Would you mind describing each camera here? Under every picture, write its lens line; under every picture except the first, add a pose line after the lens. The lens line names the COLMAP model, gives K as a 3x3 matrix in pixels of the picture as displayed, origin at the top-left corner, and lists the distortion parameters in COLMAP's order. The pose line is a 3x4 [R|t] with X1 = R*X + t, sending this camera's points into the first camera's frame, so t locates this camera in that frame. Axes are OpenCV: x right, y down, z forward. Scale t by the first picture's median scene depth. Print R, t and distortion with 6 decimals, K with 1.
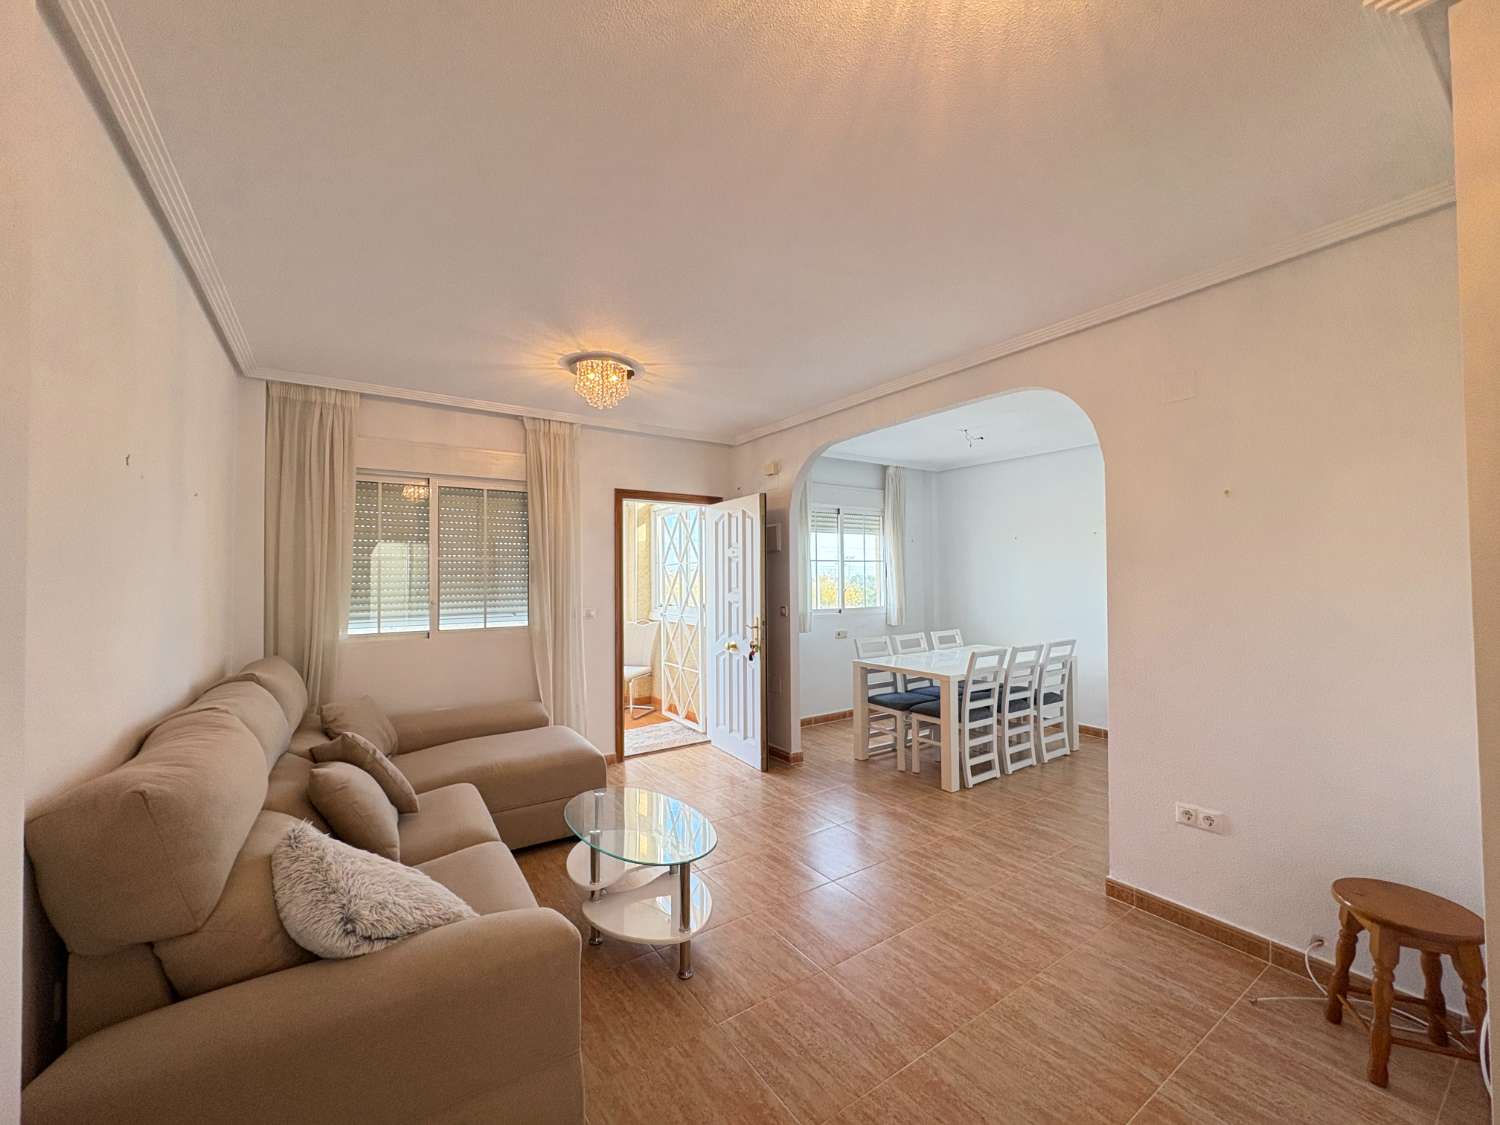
lens RADIAL K [[594.3, 0, 749.6], [0, 594.3, 565.8], [0, 0, 1]] dist [-0.000050, 0.000232]
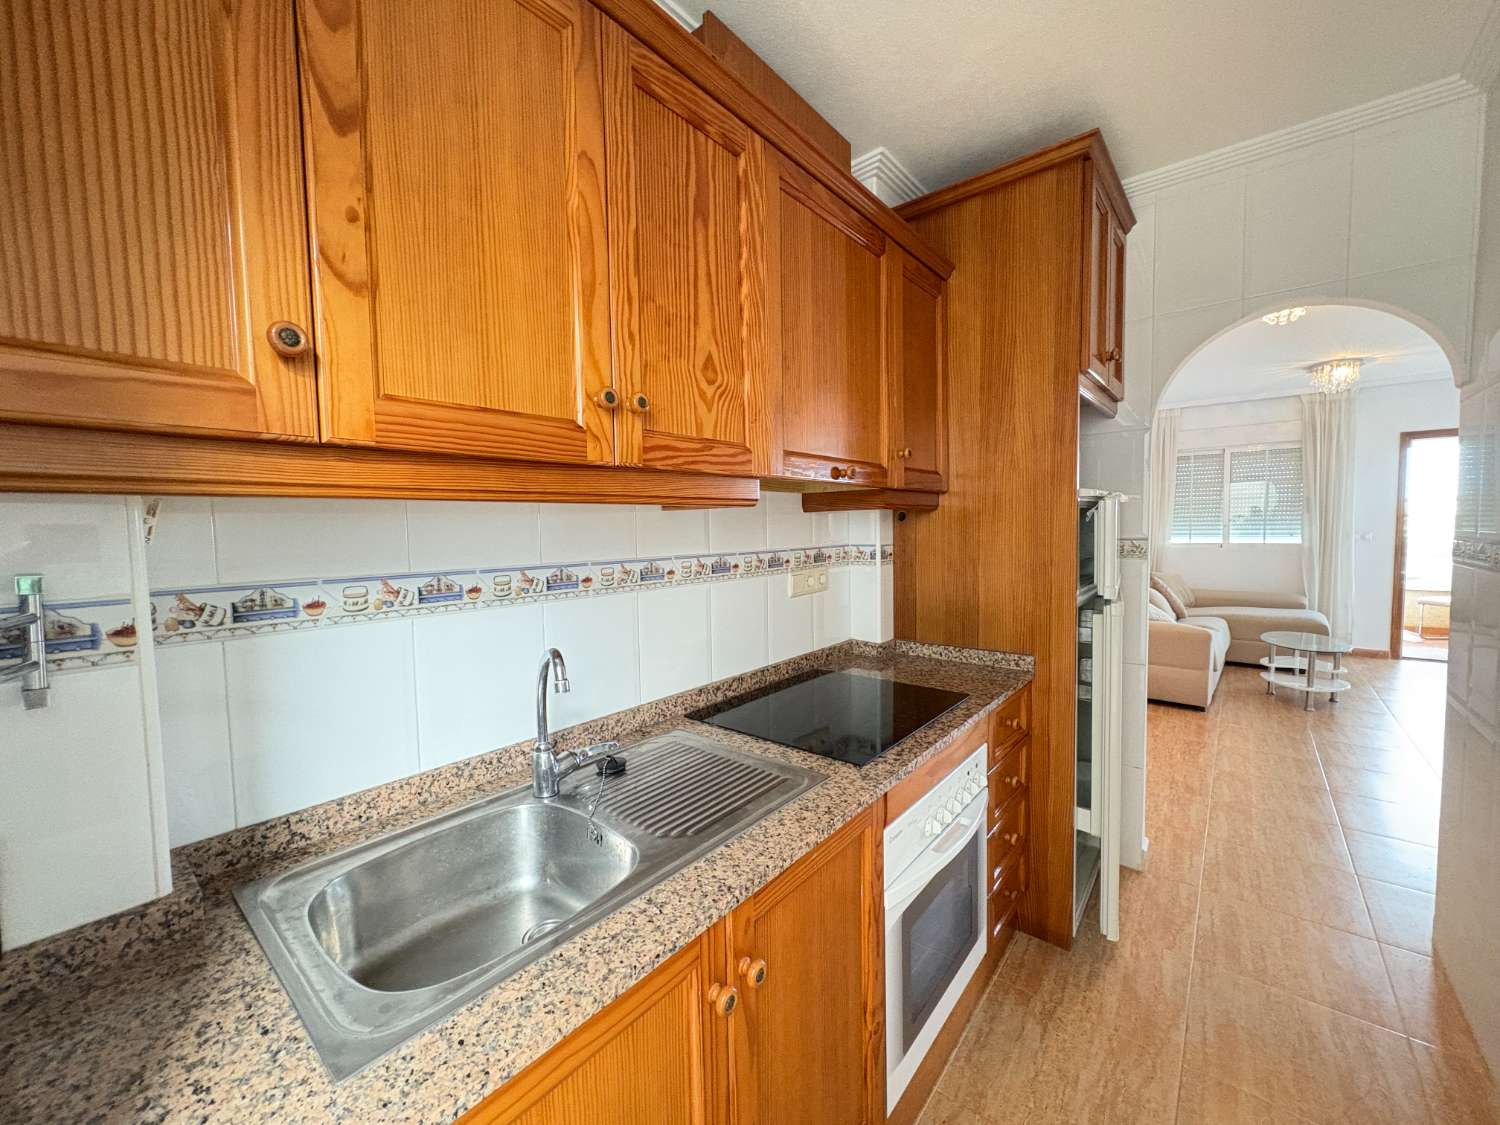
lens RADIAL K [[594.3, 0, 749.6], [0, 594.3, 565.8], [0, 0, 1]] dist [-0.000050, 0.000232]
pose [[0.282415, 0.066508, -0.956984, 0.562063], [0.030839, 0.996449, 0.078351, 0.003130], [0.958796, -0.051640, 0.279362, -0.598555]]
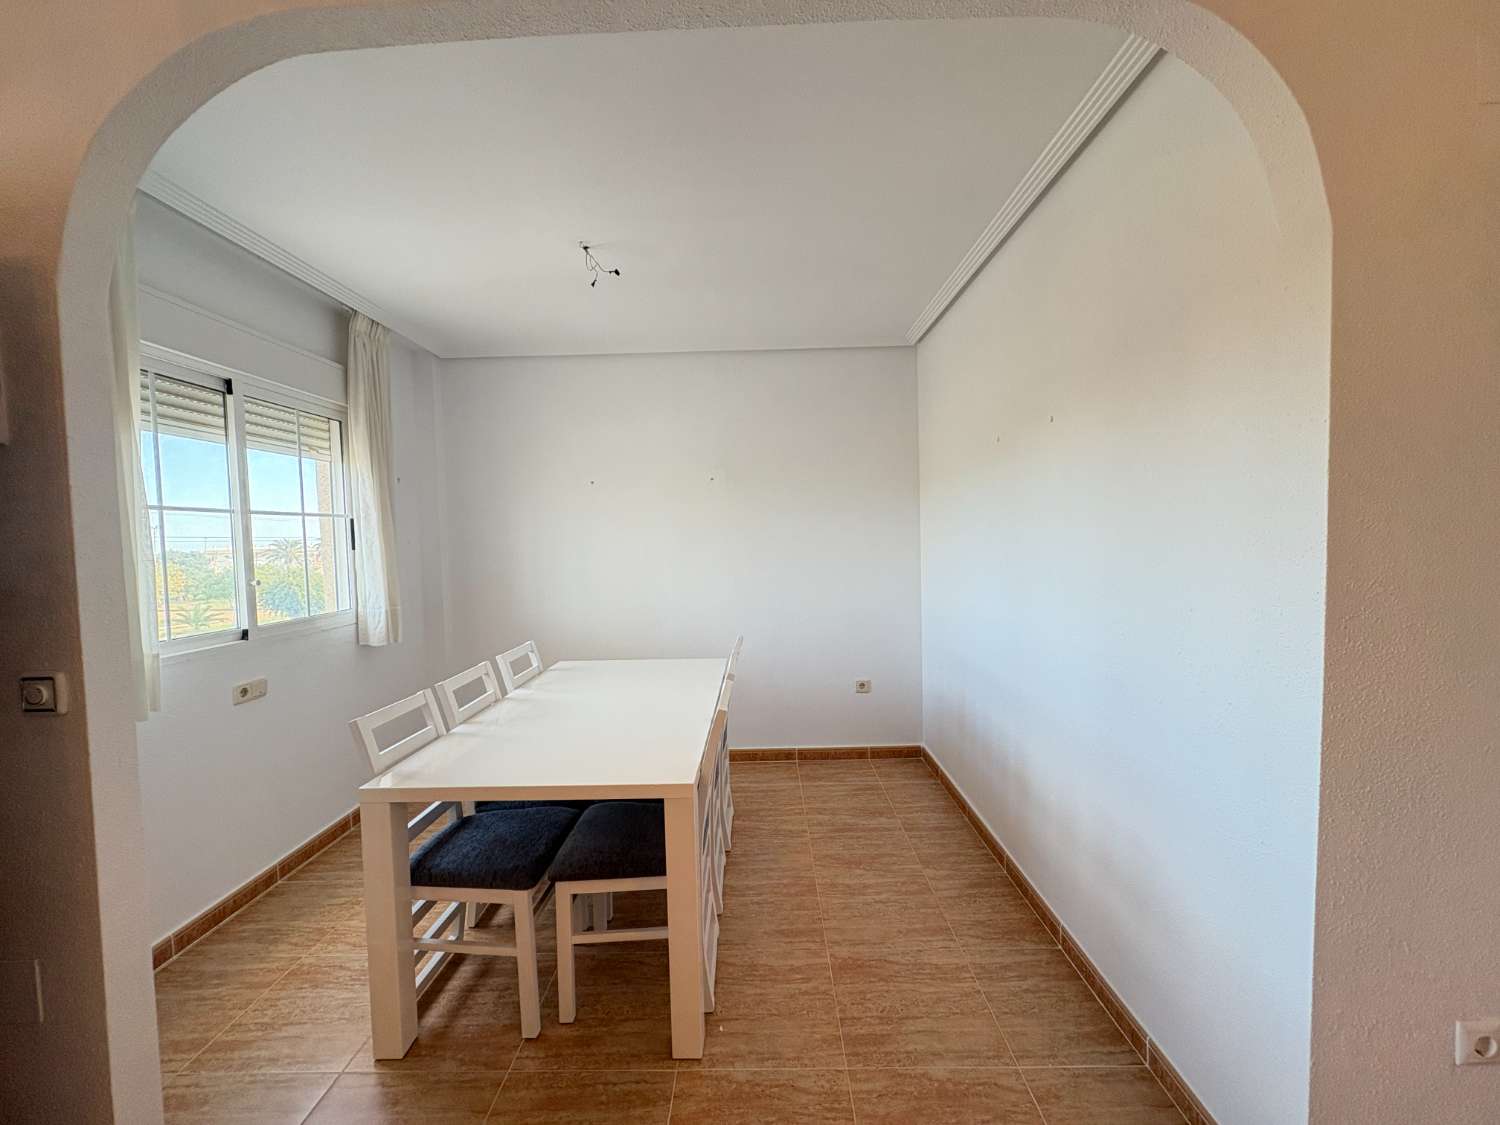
lens RADIAL K [[594.3, 0, 749.6], [0, 594.3, 565.8], [0, 0, 1]] dist [-0.000050, 0.000232]
pose [[0.577731, -0.042193, 0.815136, 0.028528], [0.005098, 0.998830, 0.048089, 0.014400], [-0.816211, -0.023627, 0.577271, 0.626801]]
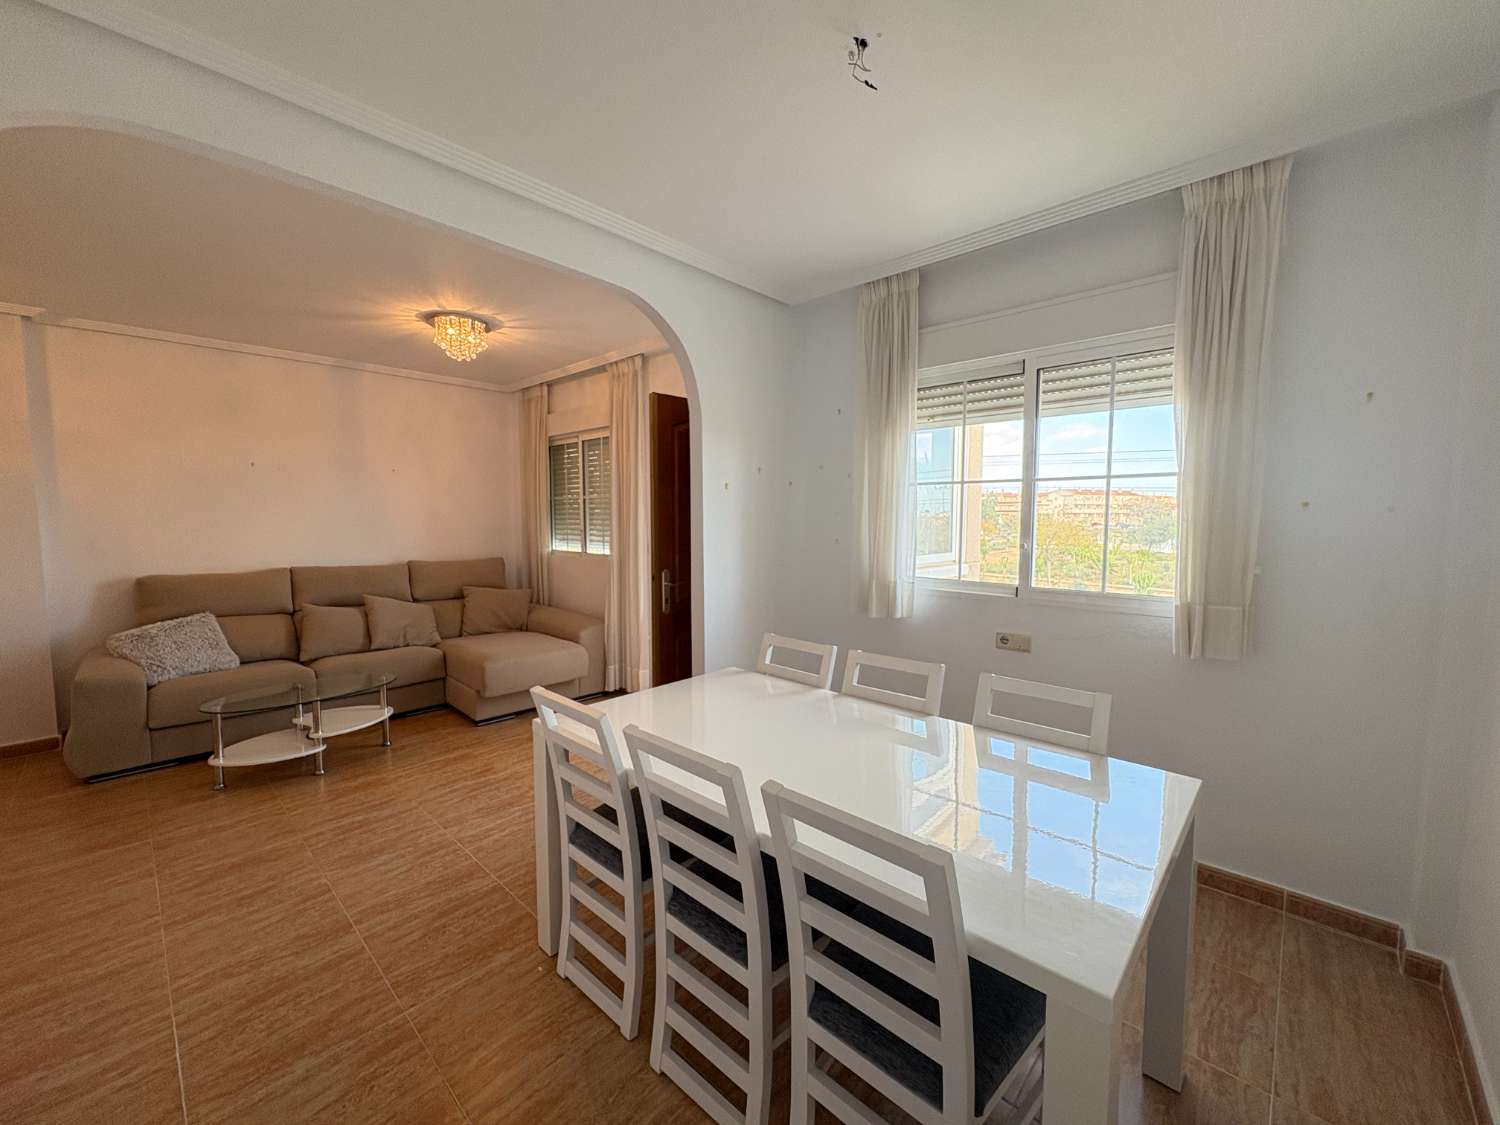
lens RADIAL K [[594.3, 0, 749.6], [0, 594.3, 565.8], [0, 0, 1]] dist [-0.000050, 0.000232]
pose [[0.219753, 0.094062, -0.971010, 0.712282], [0.015244, 0.994888, 0.099825, 0.010578], [0.975436, -0.036739, 0.217196, 0.912525]]
